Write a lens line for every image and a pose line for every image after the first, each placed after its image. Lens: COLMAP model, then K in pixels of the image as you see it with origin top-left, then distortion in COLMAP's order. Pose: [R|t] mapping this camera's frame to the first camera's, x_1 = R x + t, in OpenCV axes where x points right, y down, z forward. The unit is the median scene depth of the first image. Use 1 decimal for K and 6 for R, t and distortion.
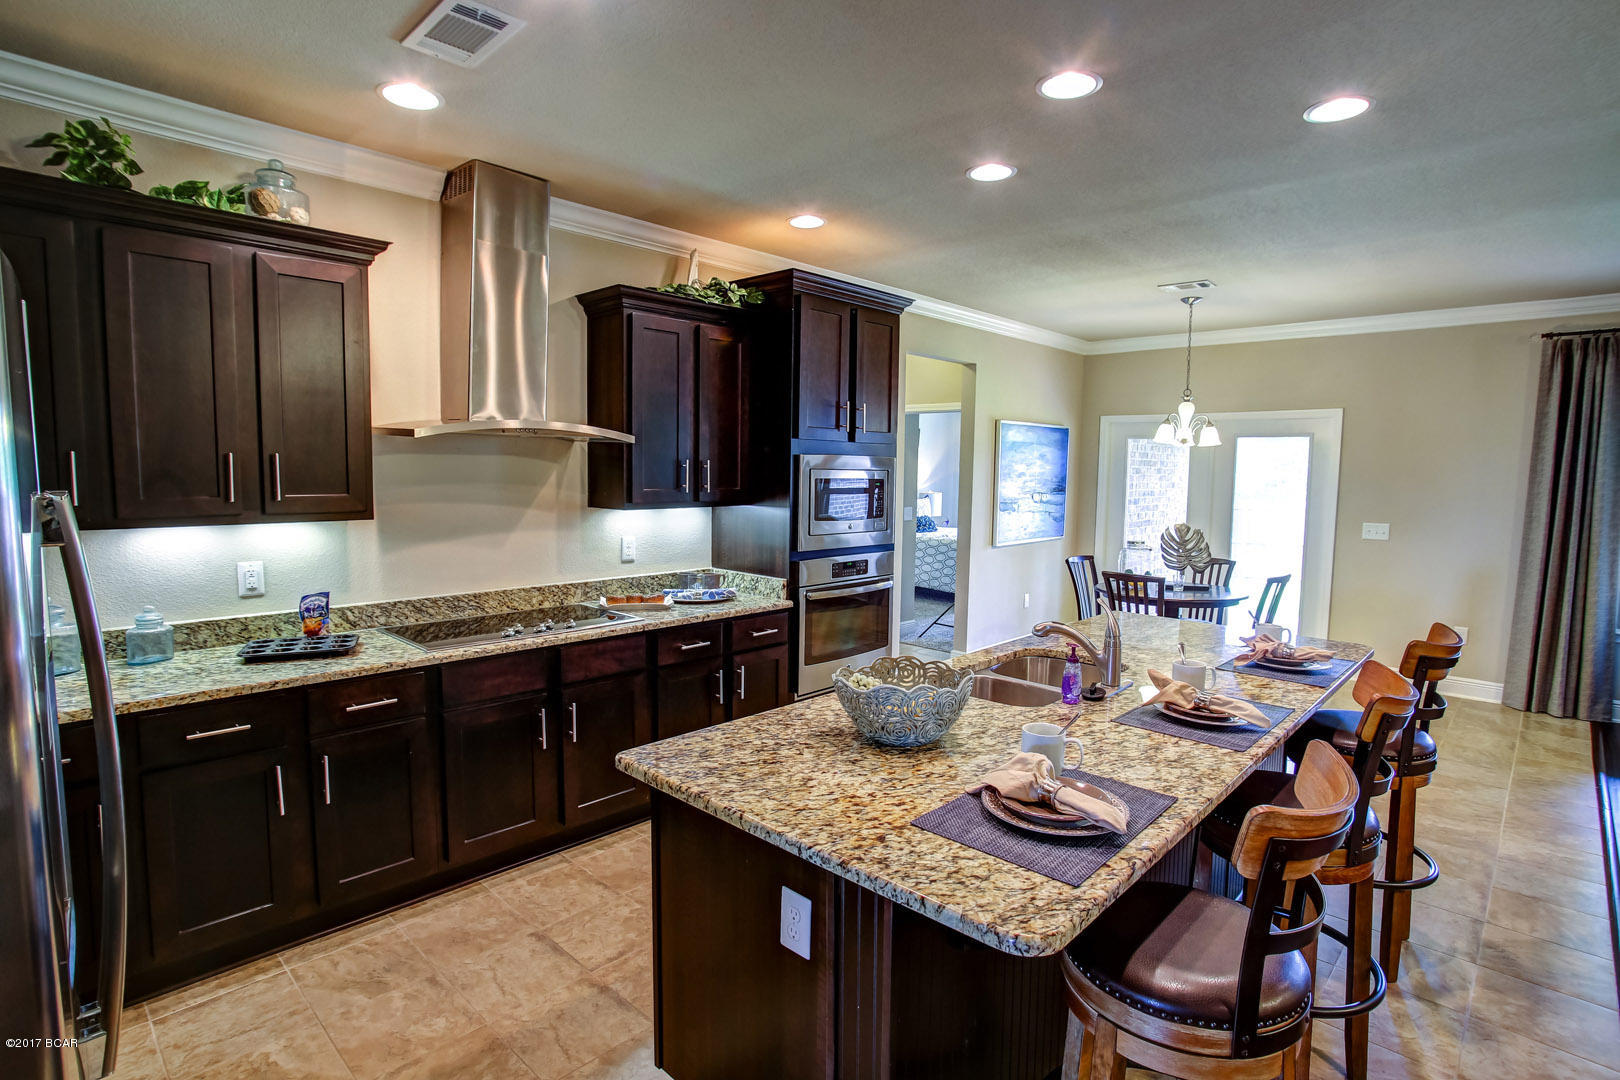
lens RADIAL K [[816.1, 0, 810.0], [0, 816.1, 540.0], [0, 0, 1]] dist [-0.056535, 0.026924]
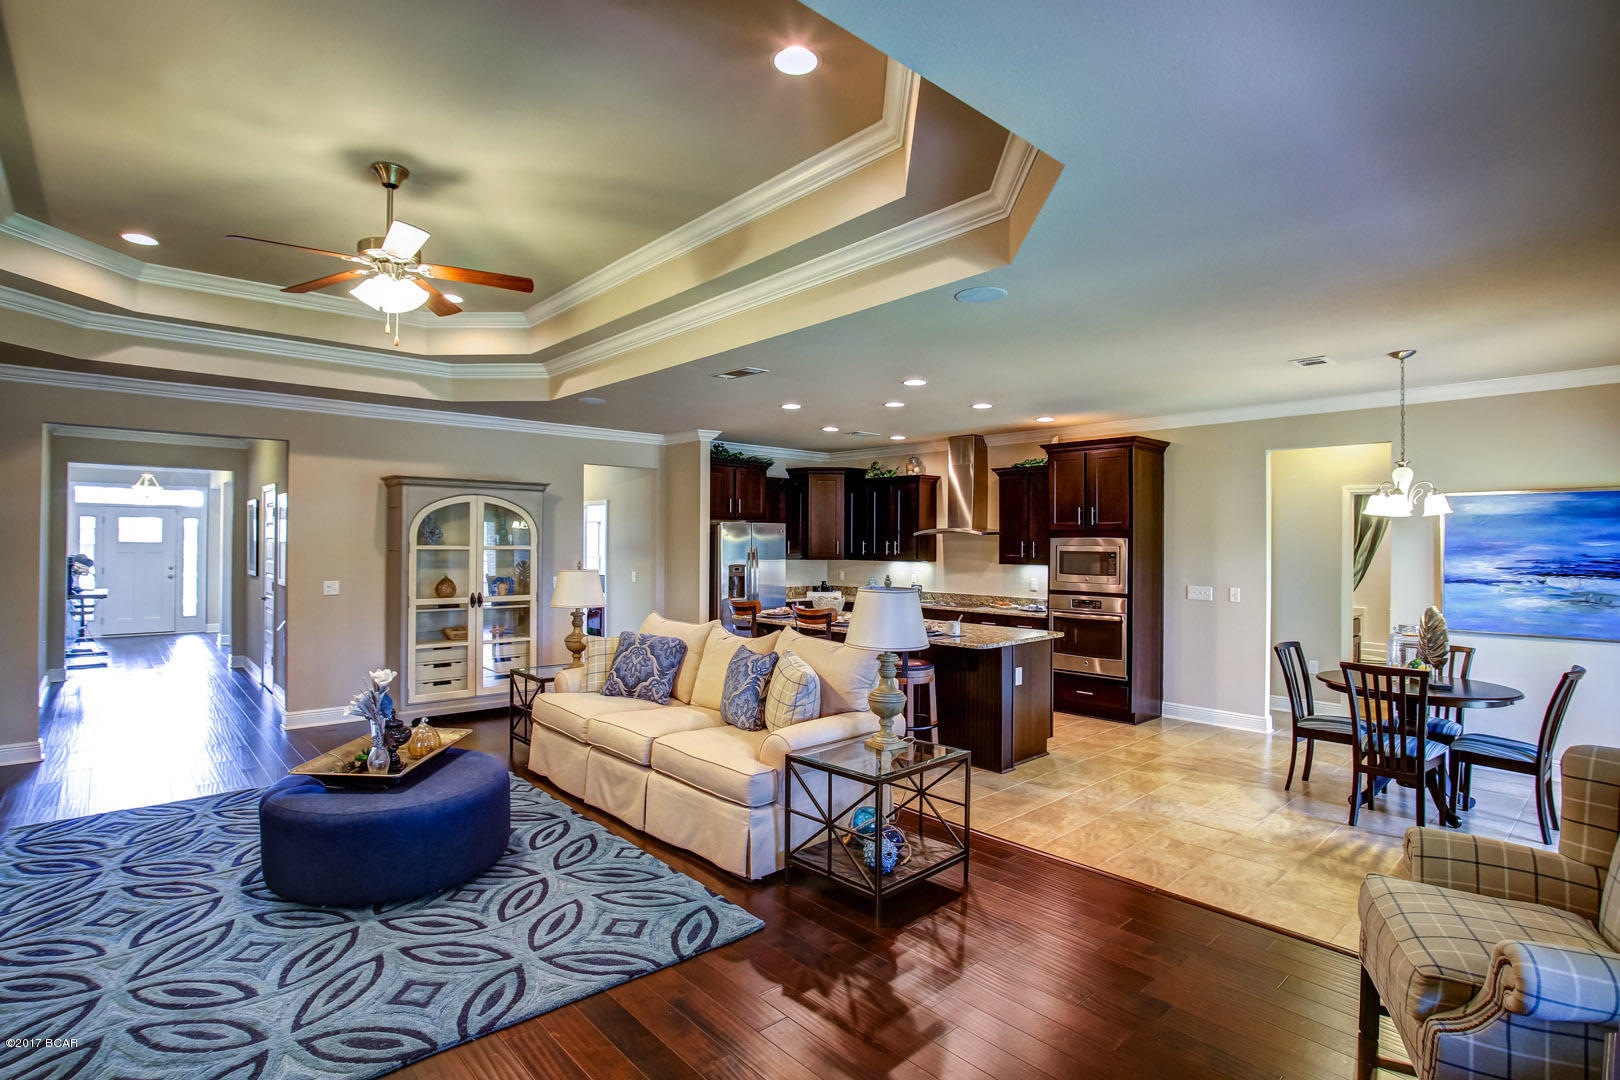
lens RADIAL K [[795.1, 0, 810.0], [0, 795.1, 540.0], [0, 0, 1]] dist [-0.054392, 0.024098]
pose [[-0.076206, -0.018276, -0.996925, 2.153050], [-0.097646, 0.995163, -0.010780, -0.029131], [0.992299, 0.096524, -0.077622, 0.665480]]
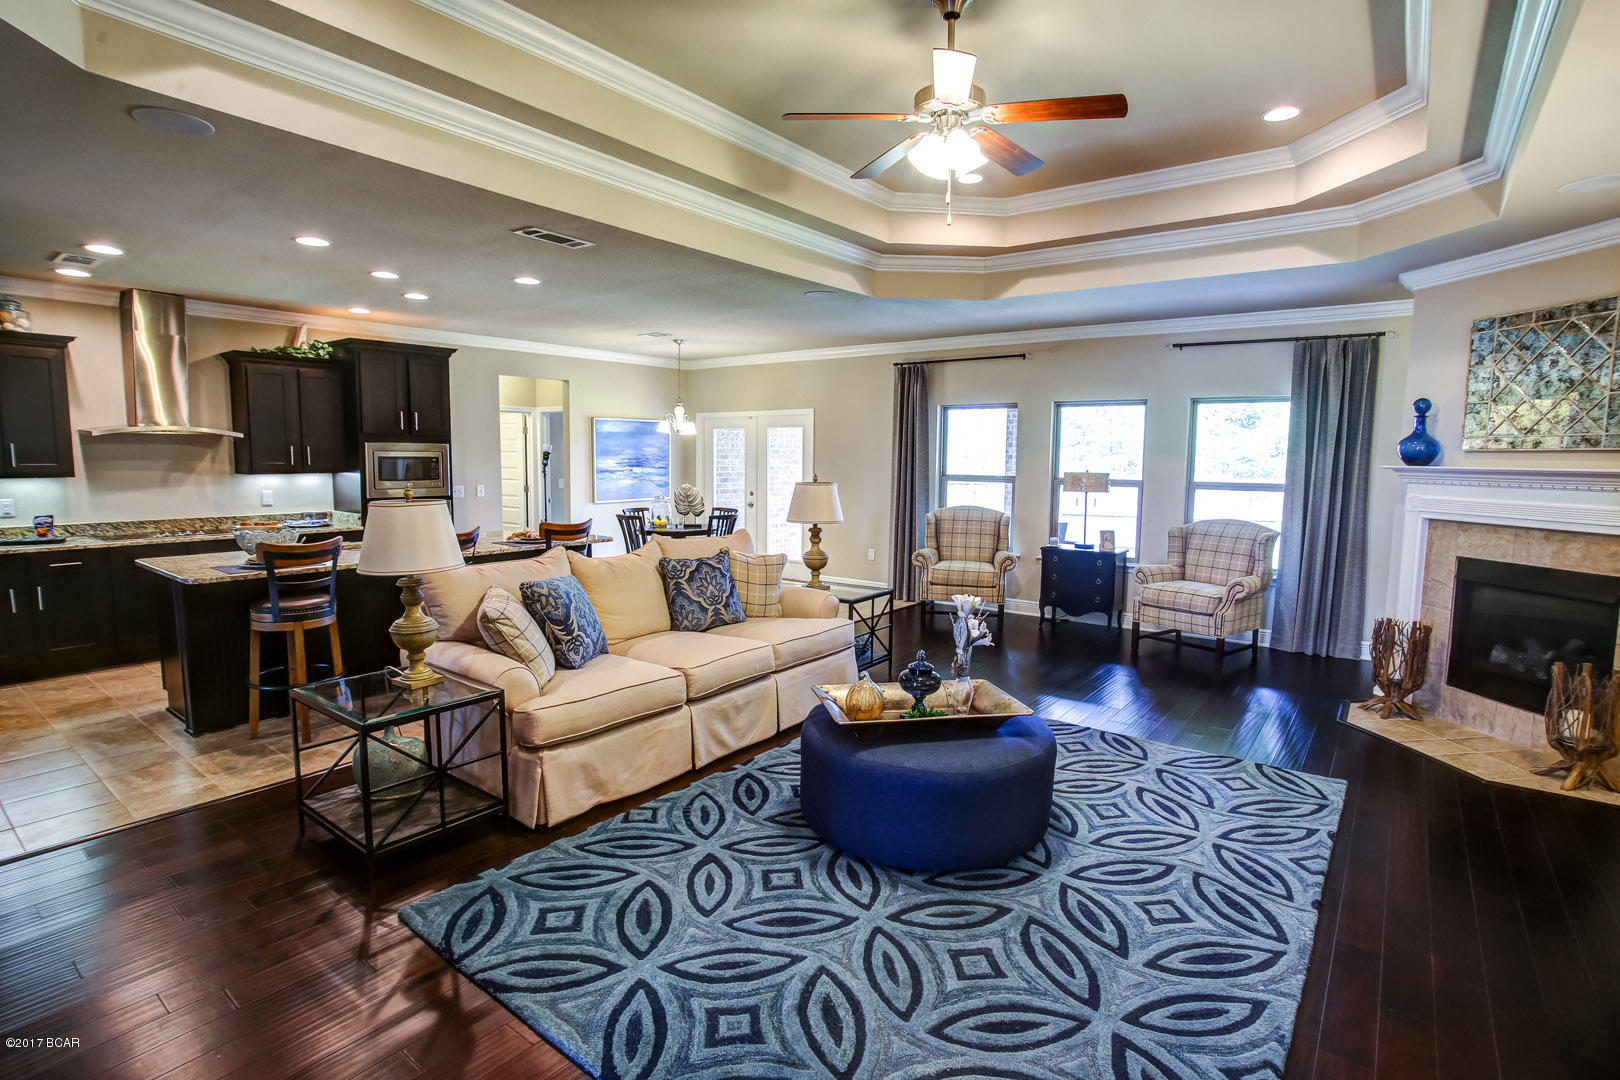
lens RADIAL K [[795.1, 0, 810.0], [0, 795.1, 540.0], [0, 0, 1]] dist [-0.054392, 0.024098]
pose [[0.994522, -0.016440, 0.103229, 0.880704], [0.014400, 0.999687, 0.020478, 0.096778], [-0.103533, -0.018880, 0.994447, -0.897709]]
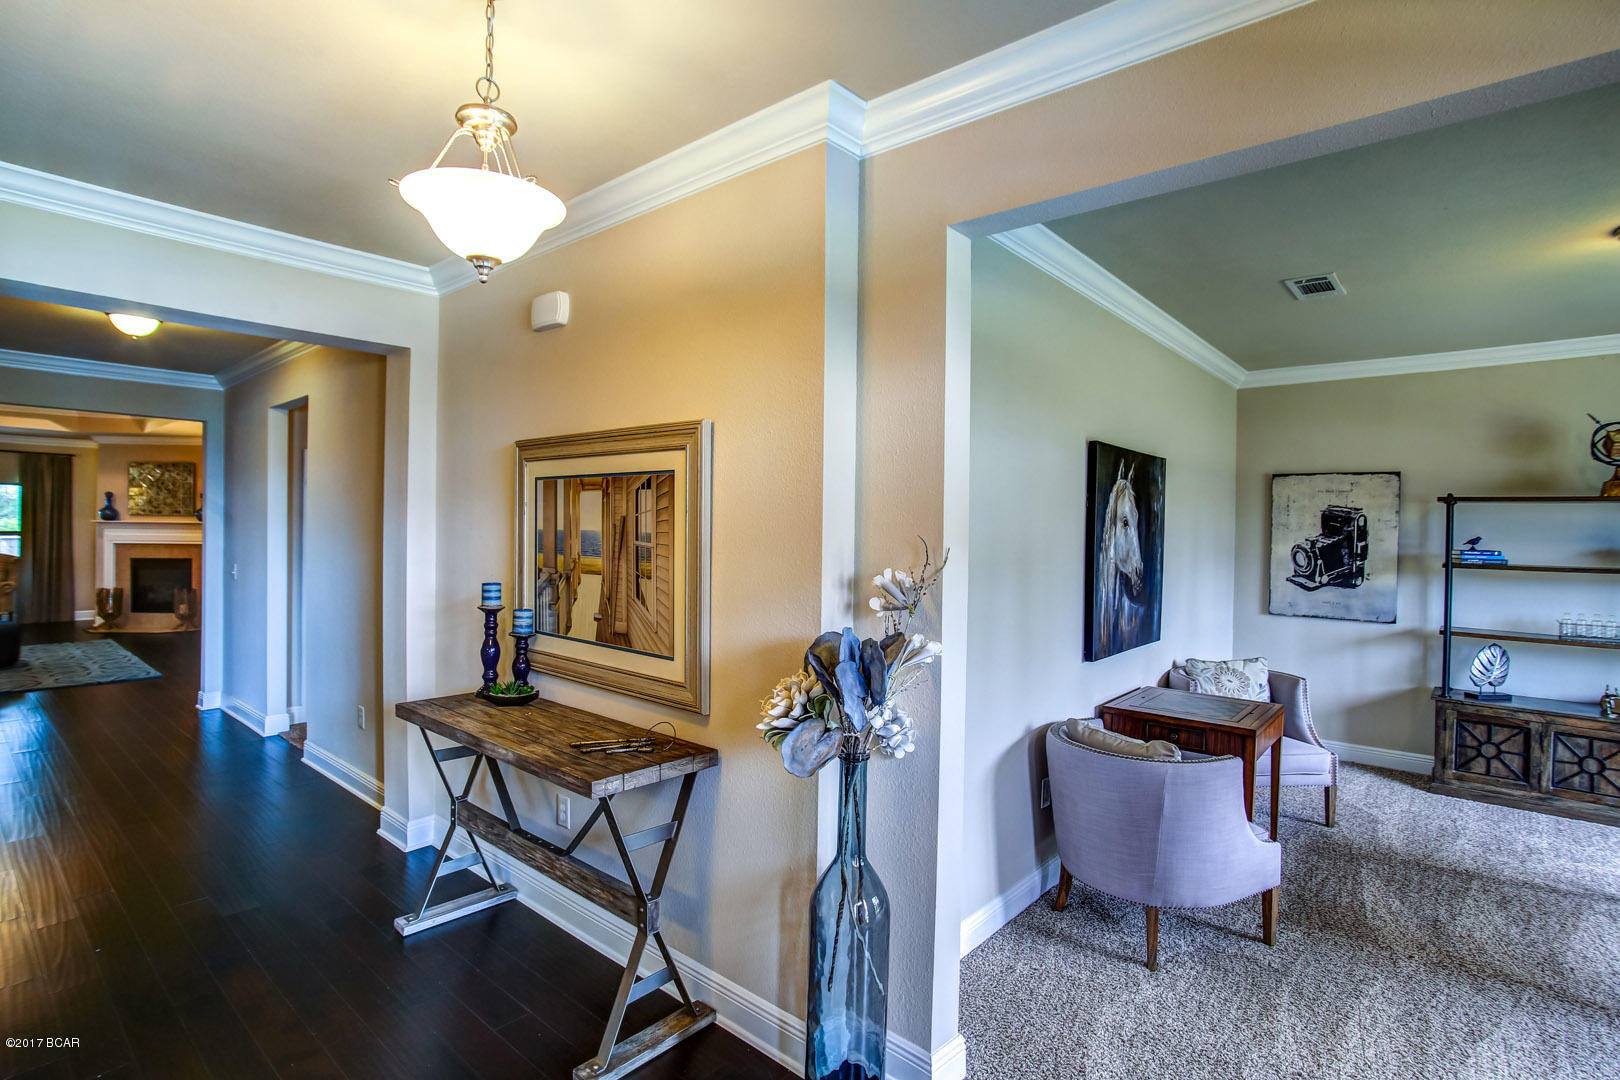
lens RADIAL K [[795.1, 0, 810.0], [0, 795.1, 540.0], [0, 0, 1]] dist [-0.054392, 0.024098]
pose [[-0.039353, -0.020391, 0.999017, -1.183462], [0.072459, 0.997101, 0.023206, 0.222601], [-0.996595, 0.073301, -0.037762, -2.376983]]
